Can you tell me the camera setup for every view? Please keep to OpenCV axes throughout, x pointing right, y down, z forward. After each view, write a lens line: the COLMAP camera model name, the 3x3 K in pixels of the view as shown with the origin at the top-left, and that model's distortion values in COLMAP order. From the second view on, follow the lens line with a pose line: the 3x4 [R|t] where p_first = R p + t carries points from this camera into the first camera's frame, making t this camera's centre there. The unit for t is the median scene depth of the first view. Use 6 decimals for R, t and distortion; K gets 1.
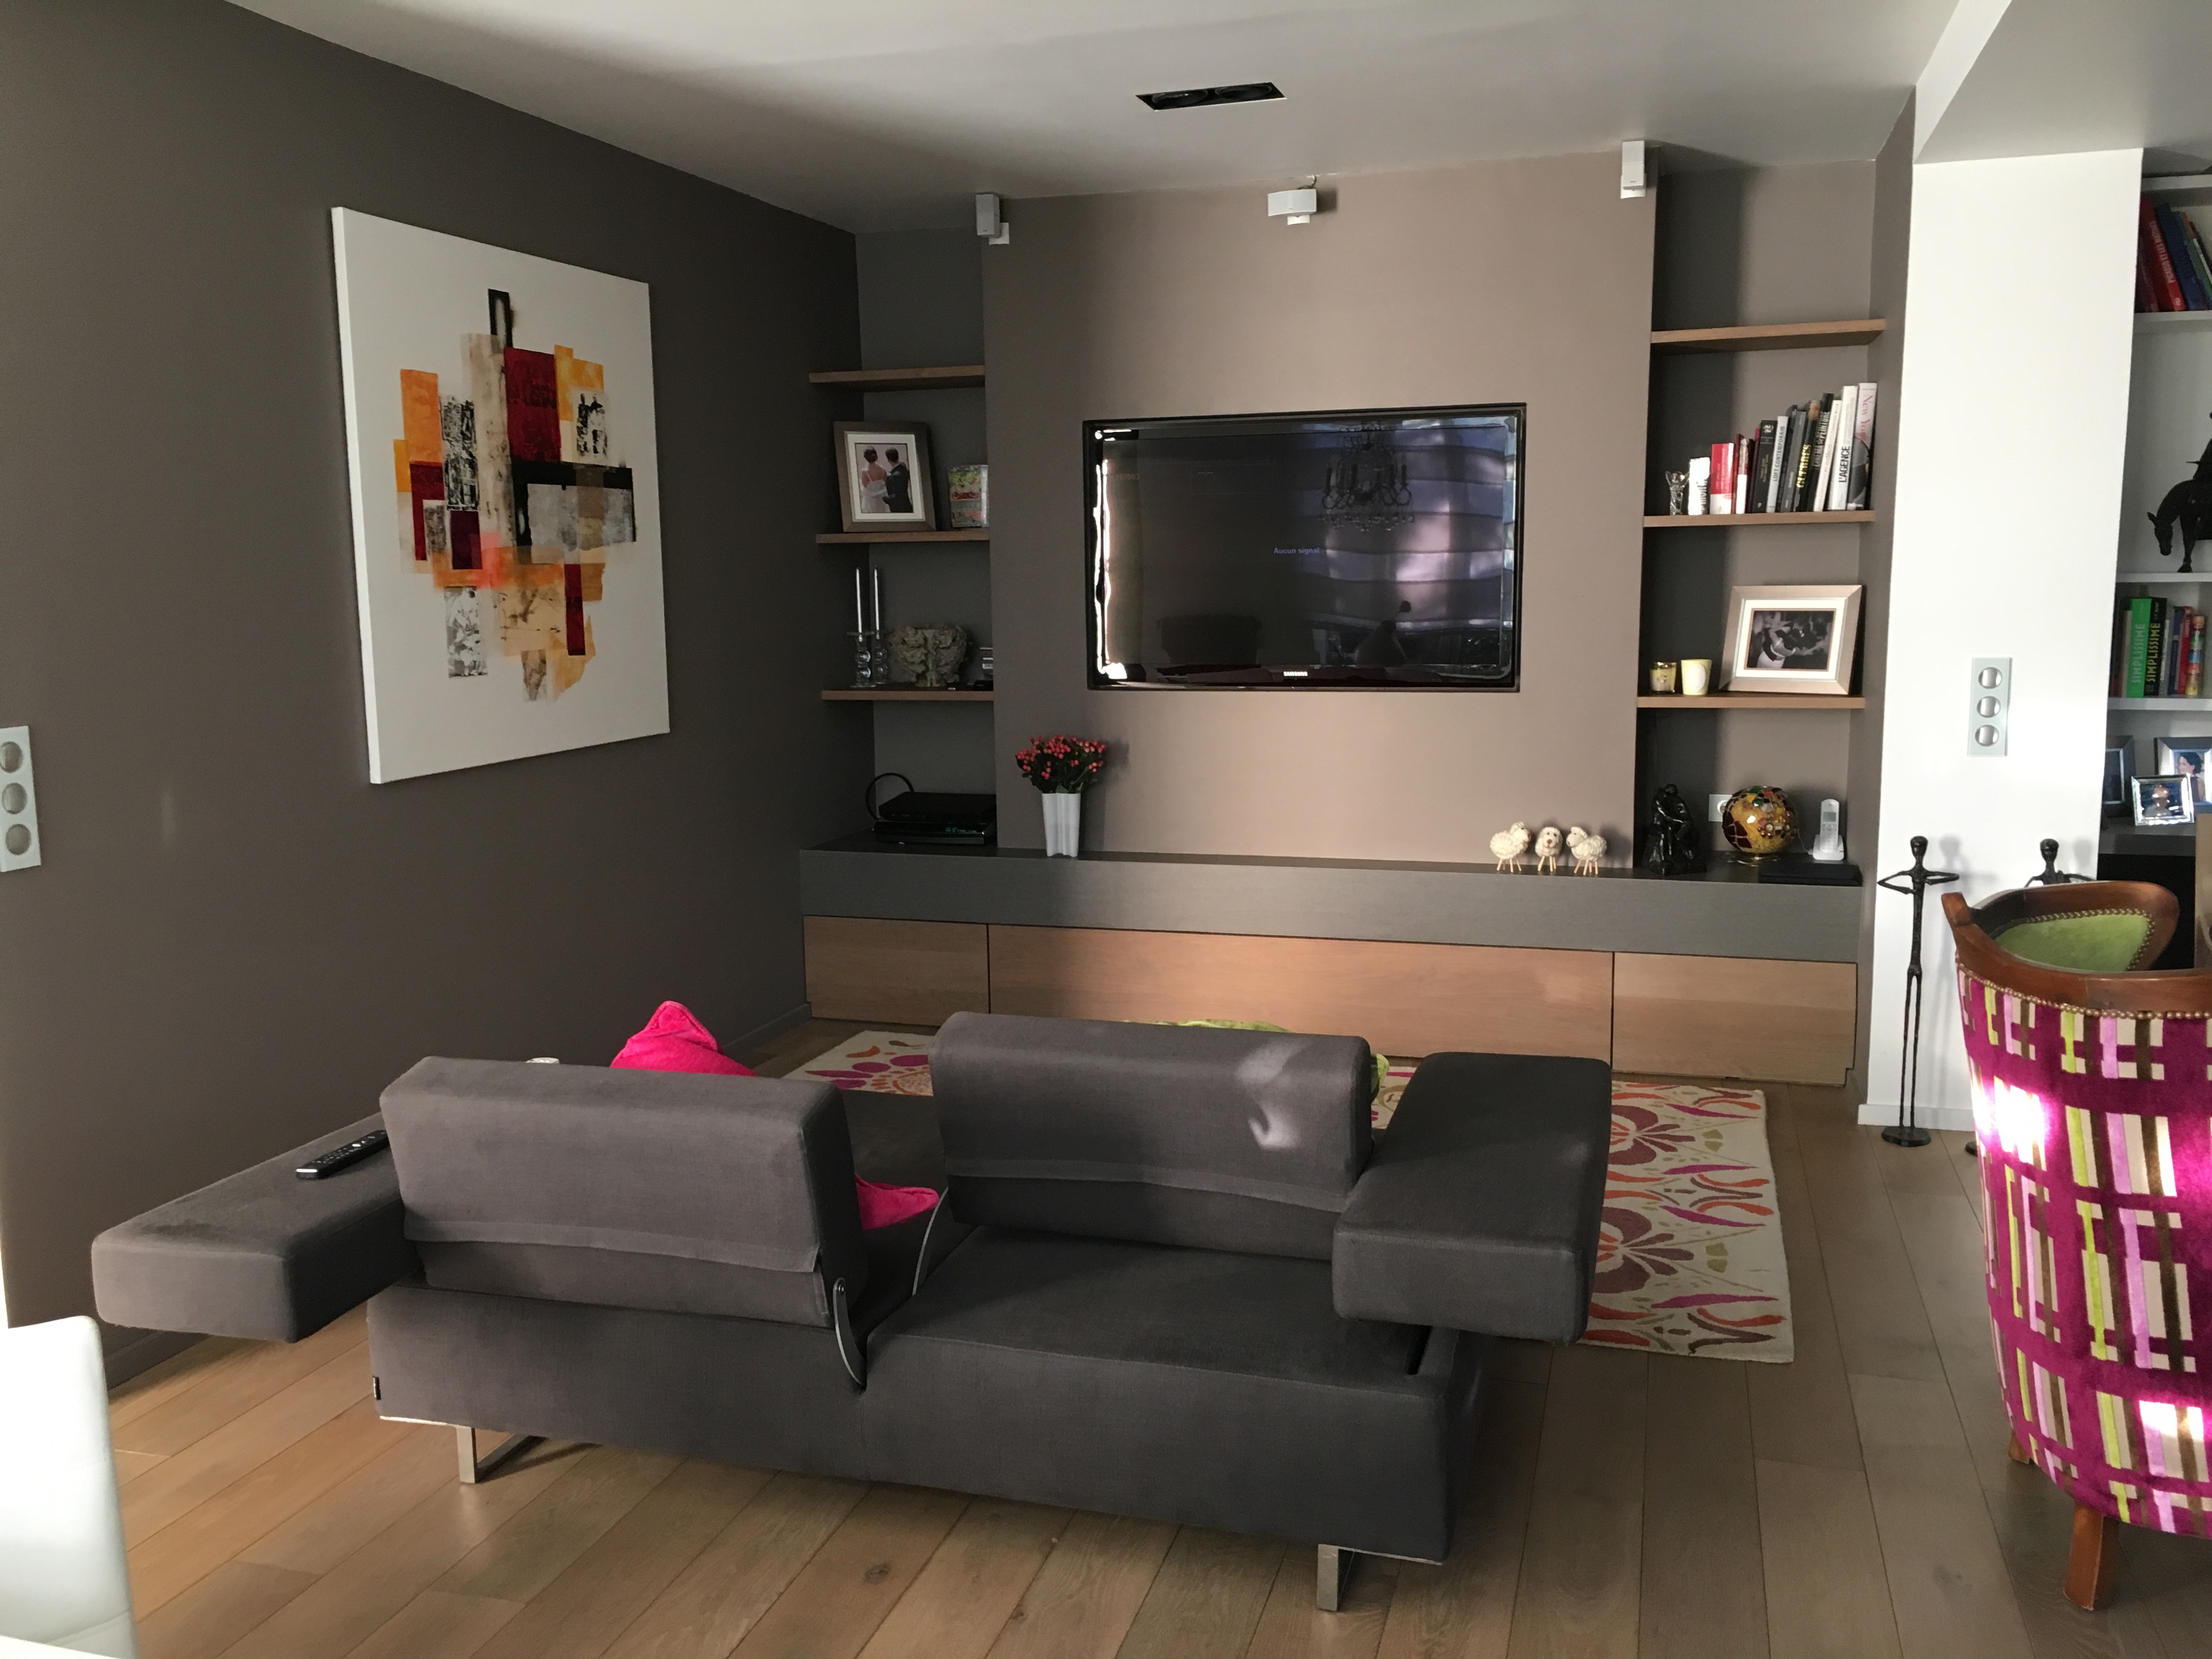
lens RADIAL K [[1883.7, 0, 1098.2], [0, 1883.7, 829.1], [0, 0, 1]] dist [0.087343, -0.123695]
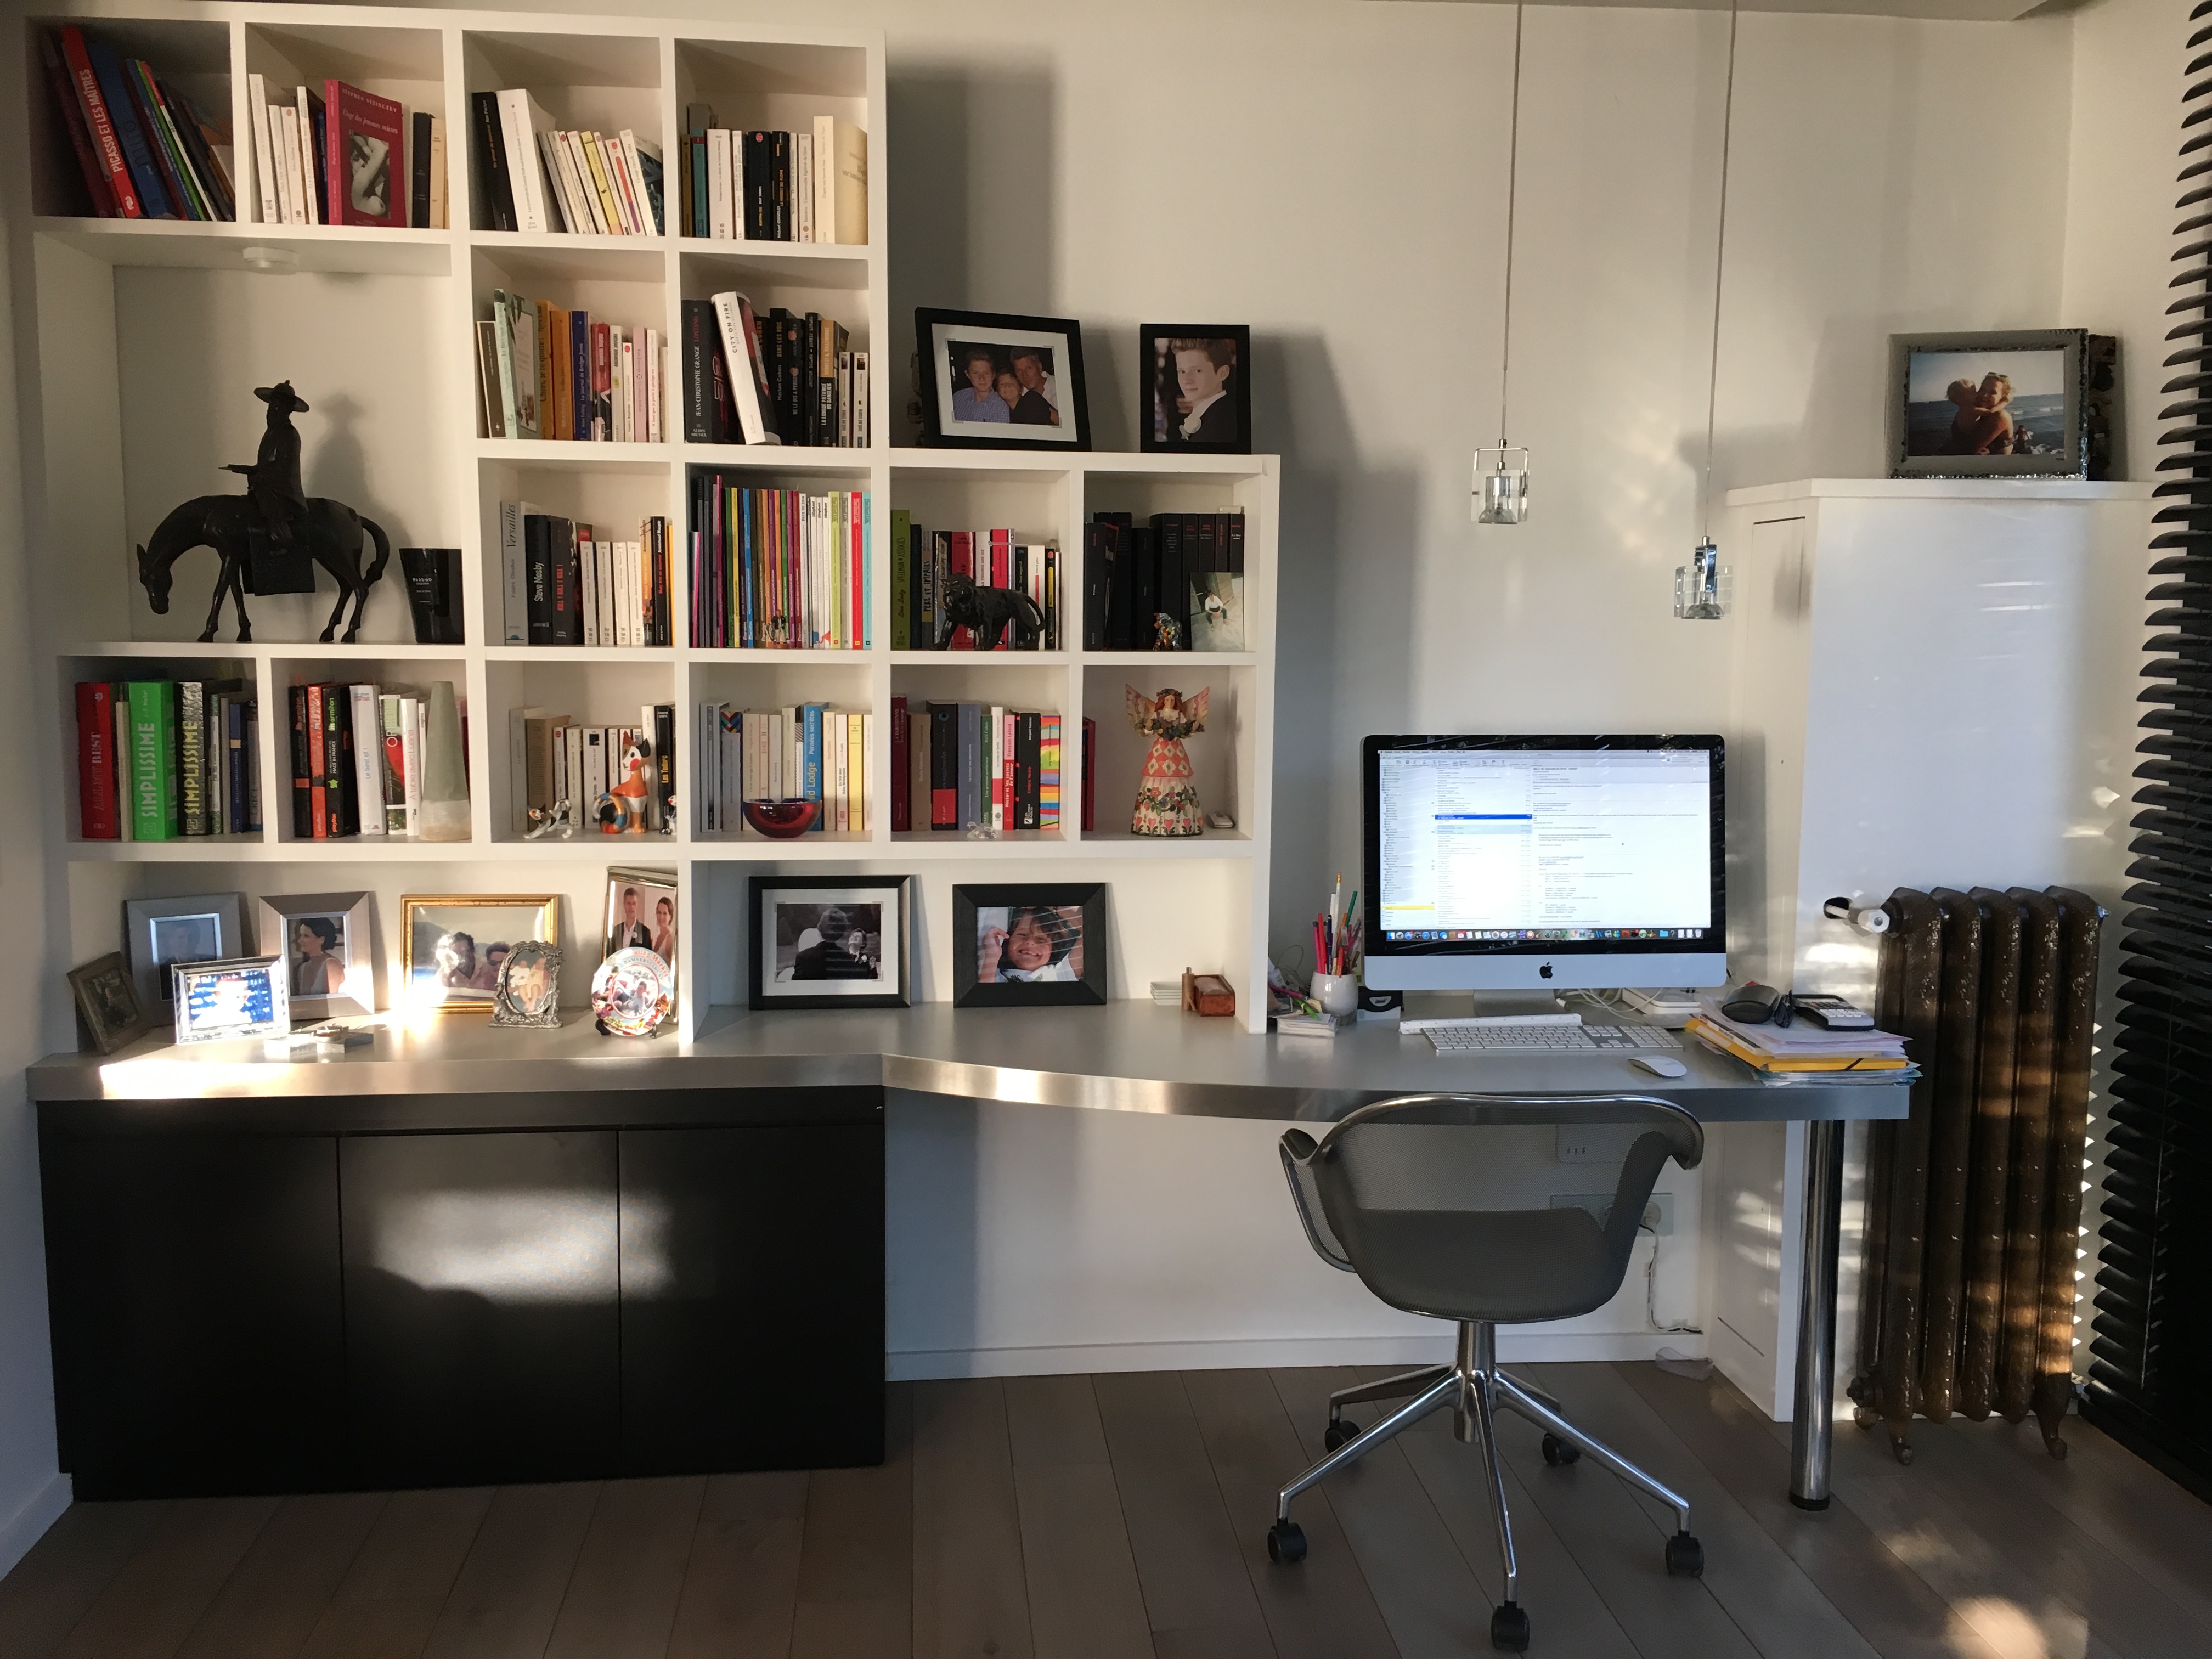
lens RADIAL K [[1883.7, 0, 1098.2], [0, 1883.7, 829.1], [0, 0, 1]] dist [0.087343, -0.123695]
pose [[0.921466, -0.020886, 0.387896, 0.610262], [0.033221, 0.999132, -0.025122, -0.048779], [-0.387035, 0.036035, 0.921361, 0.321126]]
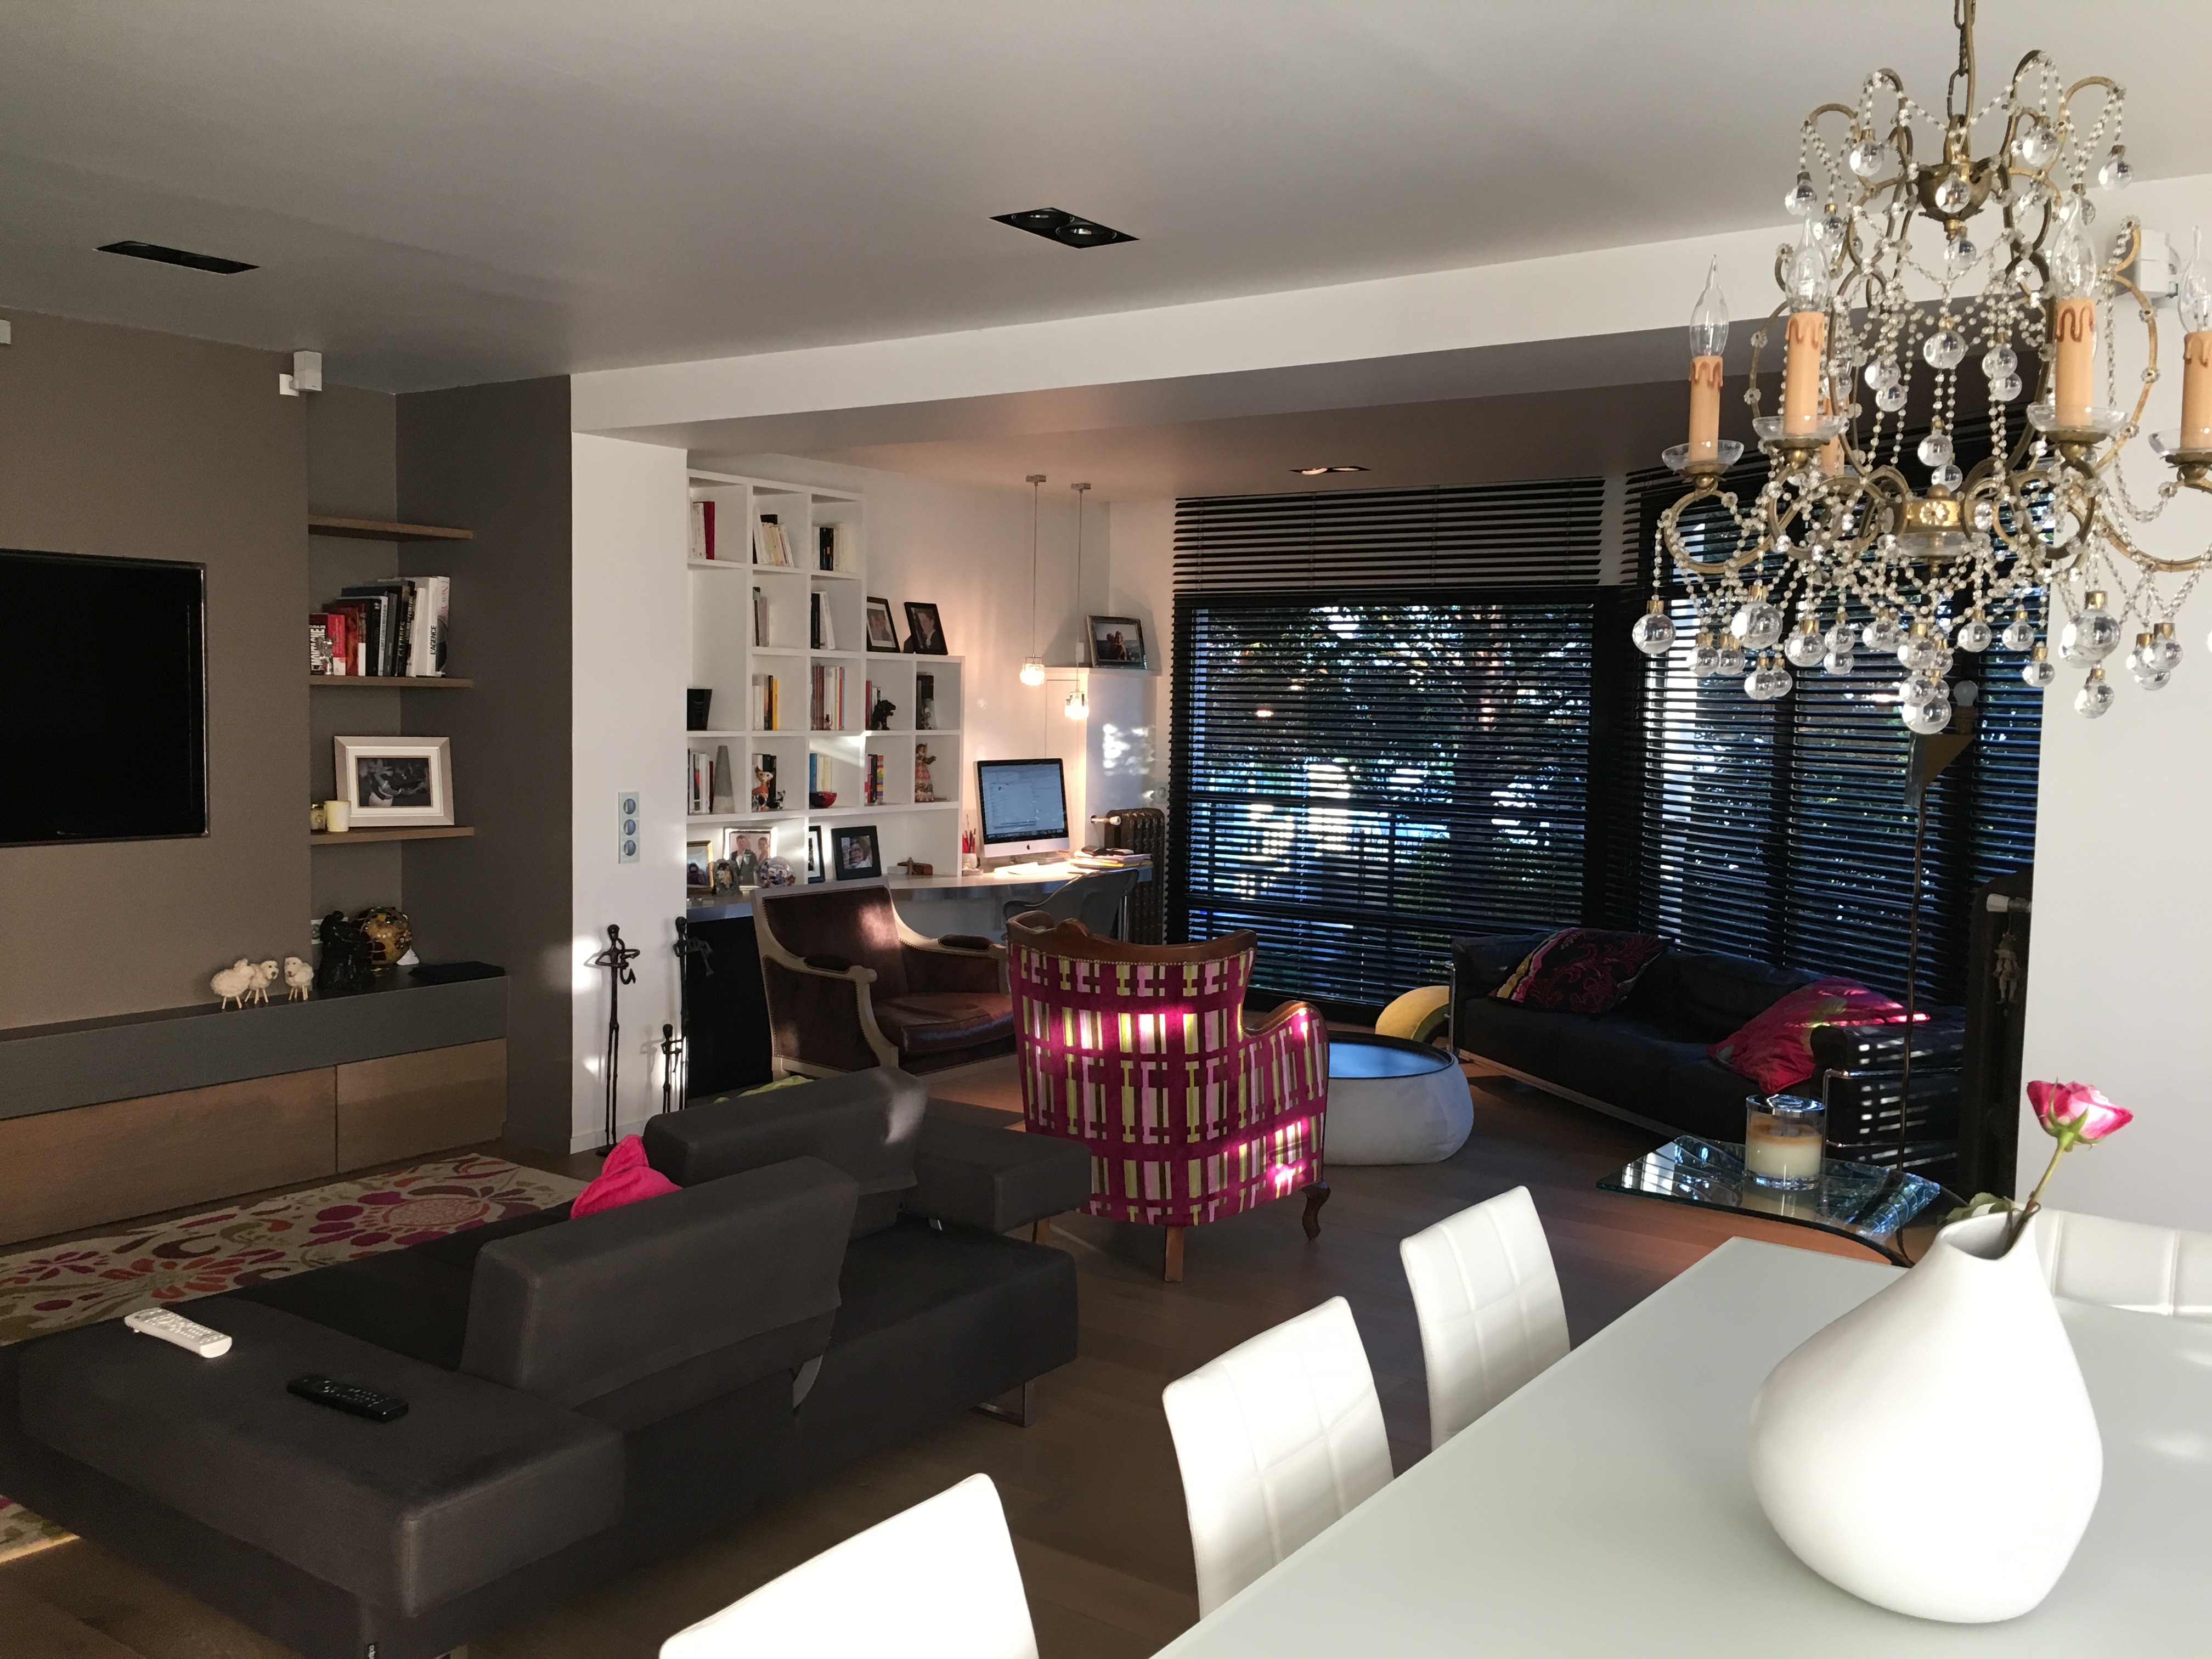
lens RADIAL K [[1883.7, 0, 1098.2], [0, 1883.7, 829.1], [0, 0, 1]] dist [0.087343, -0.123695]
pose [[0.316762, -0.046598, 0.947360, -0.715277], [0.110081, 0.993849, 0.012078, -0.041237], [-0.942096, 0.100461, 0.319943, 0.236887]]
